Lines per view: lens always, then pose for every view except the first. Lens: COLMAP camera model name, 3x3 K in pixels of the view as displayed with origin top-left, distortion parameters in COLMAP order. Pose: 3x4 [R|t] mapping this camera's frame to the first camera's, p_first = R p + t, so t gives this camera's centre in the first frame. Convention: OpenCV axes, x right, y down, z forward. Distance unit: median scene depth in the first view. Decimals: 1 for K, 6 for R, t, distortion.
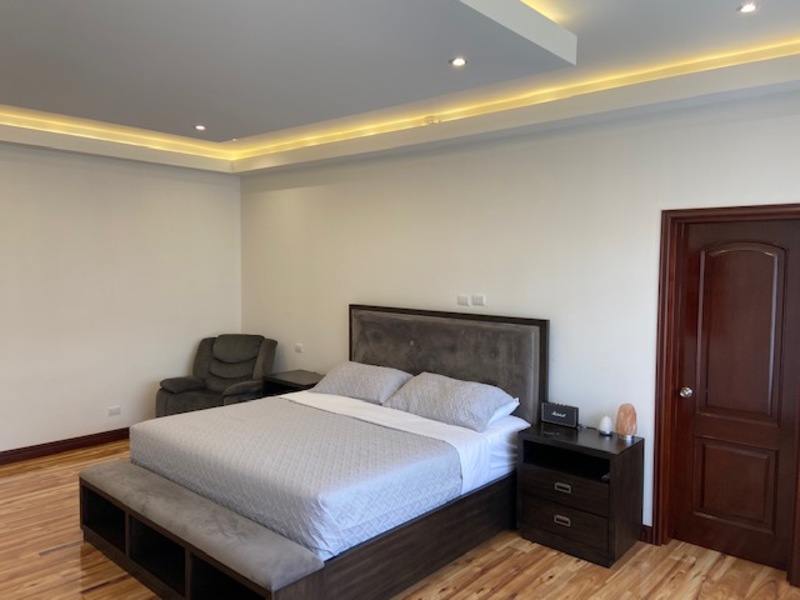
lens RADIAL K [[600.8, 0, 401.9], [0, 600.8, 293.2], [0, 0, 1]] dist [0.143121, -0.201558]
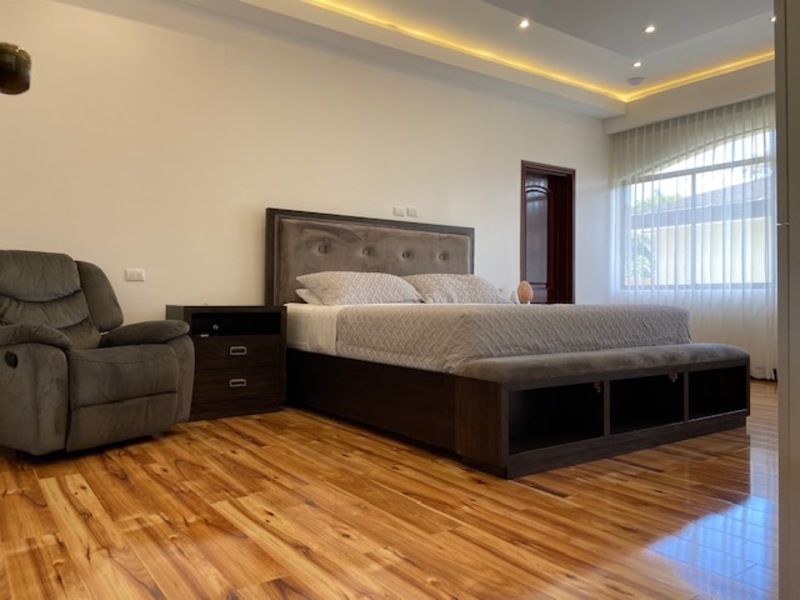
lens RADIAL K [[599.6, 0, 399.1], [0, 599.6, 294.0], [0, 0, 1]] dist [0.127020, -0.161300]
pose [[0.229253, -0.018484, 0.973191, -0.957682], [0.035801, 0.999303, 0.010546, 0.149798], [-0.972708, 0.032423, 0.229755, 0.771001]]
